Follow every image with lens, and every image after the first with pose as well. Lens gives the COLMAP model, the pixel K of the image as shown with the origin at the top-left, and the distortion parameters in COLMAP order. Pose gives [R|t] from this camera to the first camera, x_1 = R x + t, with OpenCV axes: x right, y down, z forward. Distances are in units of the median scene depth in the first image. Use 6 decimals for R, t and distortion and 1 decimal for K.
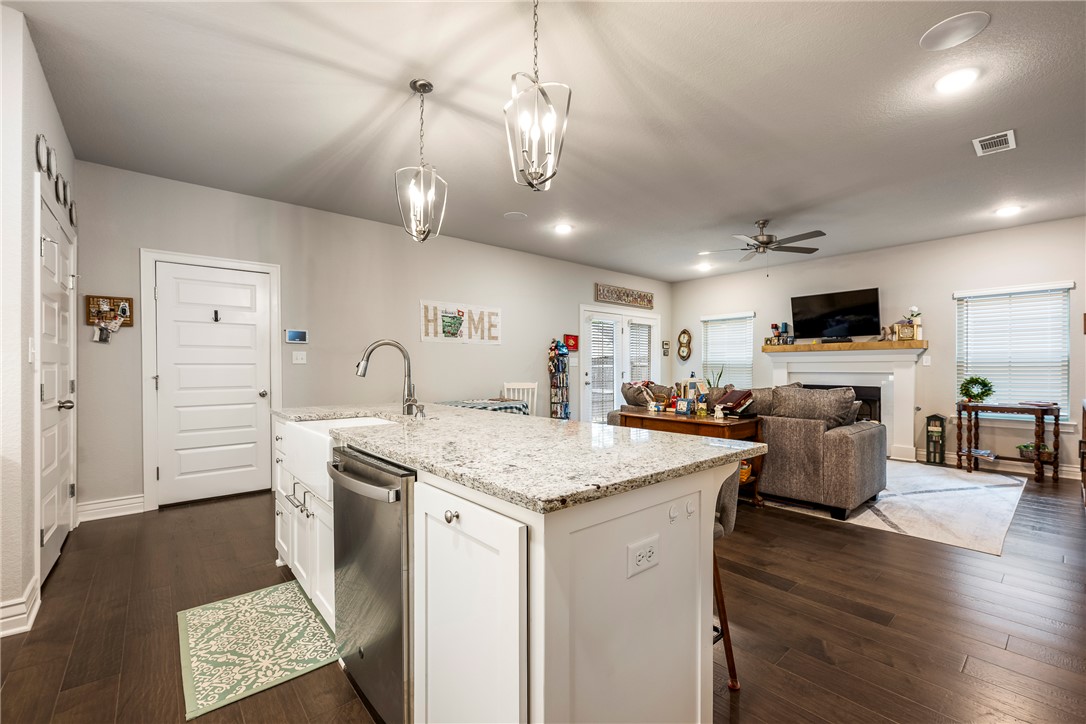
lens RADIAL K [[457.1, 0, 547.1], [0, 457.1, 368.0], [0, 0, 1]] dist [0.001133, 0.000491]
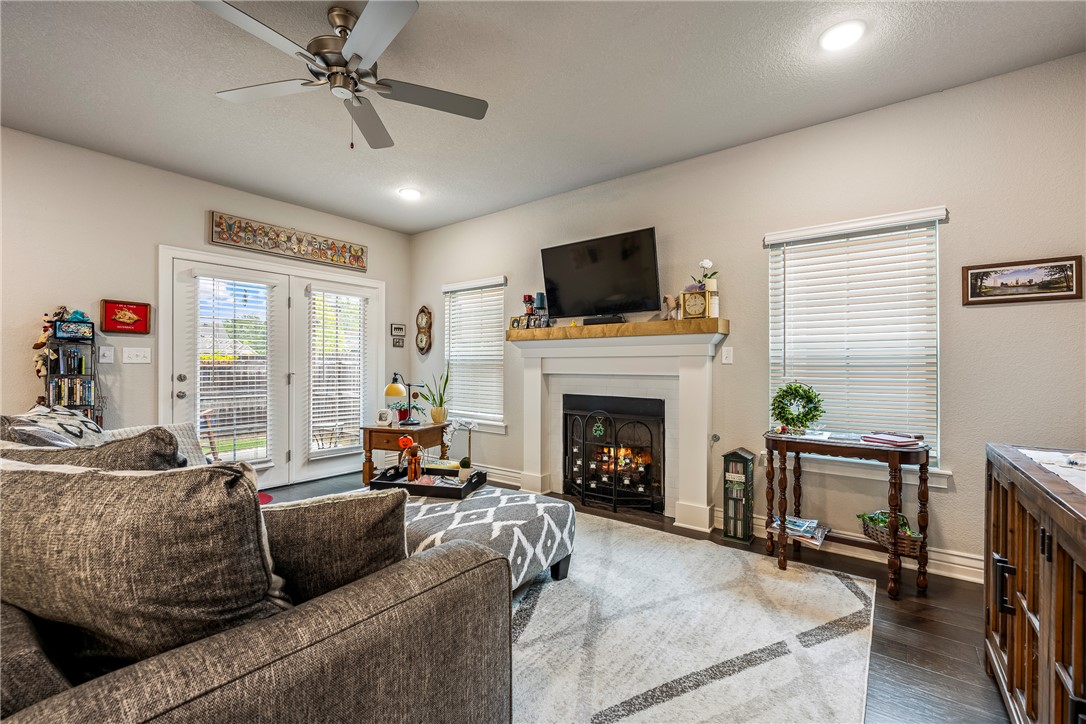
lens RADIAL K [[468.6, 0, 543.0], [0, 468.6, 362.0], [0, 0, 1]] dist [-0.000937, -0.000070]
pose [[0.978929, 0.002393, 0.204186, 0.483643], [-0.001354, 0.999985, -0.005229, -0.003711], [-0.204195, 0.004842, 0.978918, 0.471686]]
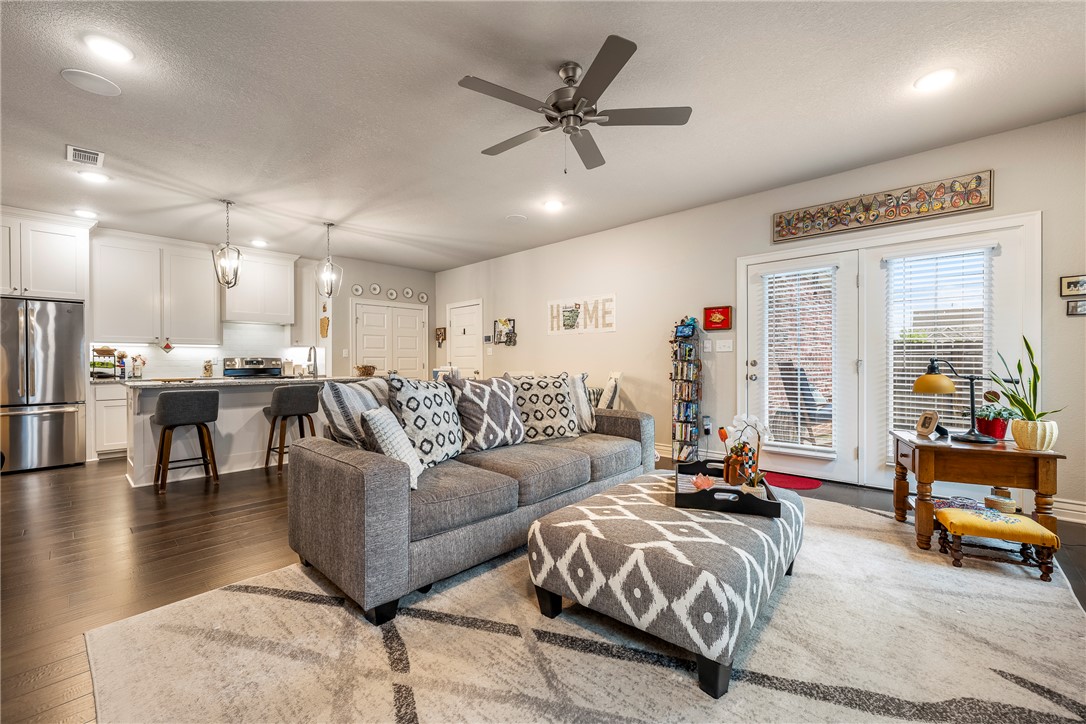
lens RADIAL K [[448.6, 0, 543.0], [0, 448.6, 362.0], [0, 0, 1]] dist [0.001261, 0.000189]
pose [[0.101258, 0.000333, -0.994860, 0.851306], [0.005348, 0.999985, 0.000879, 0.011564], [0.994846, -0.005409, 0.101255, 0.799815]]
